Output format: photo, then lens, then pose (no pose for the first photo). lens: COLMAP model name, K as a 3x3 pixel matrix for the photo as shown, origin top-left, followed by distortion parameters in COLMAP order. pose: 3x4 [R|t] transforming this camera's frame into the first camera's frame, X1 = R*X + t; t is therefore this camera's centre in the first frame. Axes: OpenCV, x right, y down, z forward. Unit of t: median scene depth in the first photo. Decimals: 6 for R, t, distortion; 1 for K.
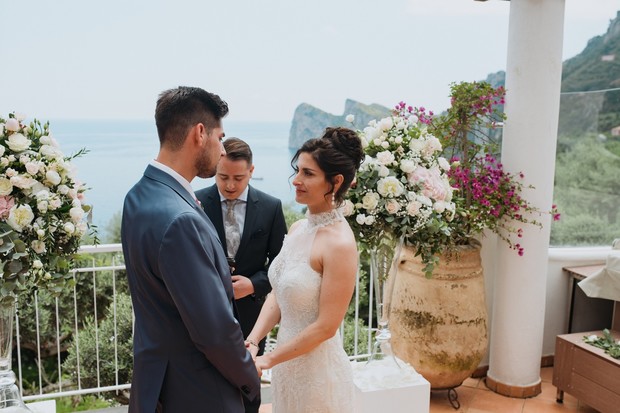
lens RADIAL K [[628.9, 0, 310.7], [0, 628.9, 196.4], [0, 0, 1]] dist [-0.010287, 0.006642]
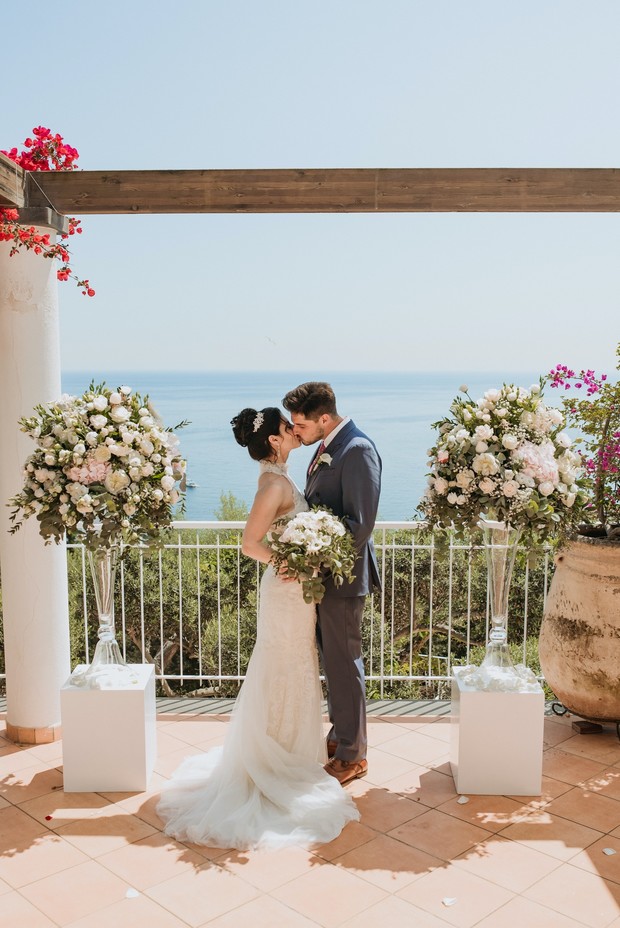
lens RADIAL K [[941.3, 0, 310.0], [0, 941.3, 464.0], [0, 0, 1]] dist [-0.010287, 0.006642]
pose [[0.938523, 0.024889, -0.344319, 0.358754], [-0.032021, 0.999374, -0.015041, 0.013179], [0.343729, 0.025142, 0.938732, -0.371096]]
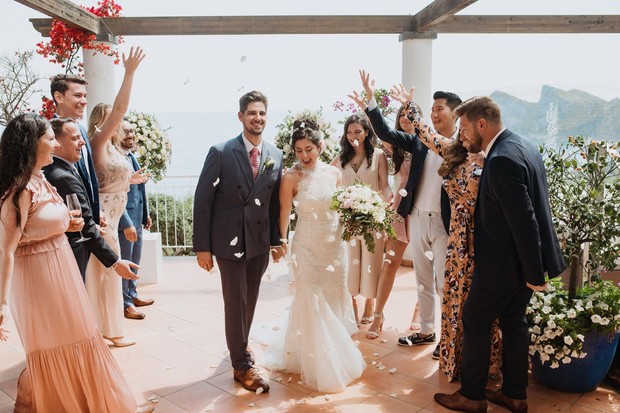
lens RADIAL K [[628.9, 0, 310.7], [0, 628.9, 196.4], [0, 0, 1]] dist [-0.010287, 0.006642]
pose [[0.952422, 0.021795, -0.304003, 0.861267], [-0.016986, 0.999685, 0.018457, 0.135750], [0.304309, -0.012415, 0.952492, -1.100102]]
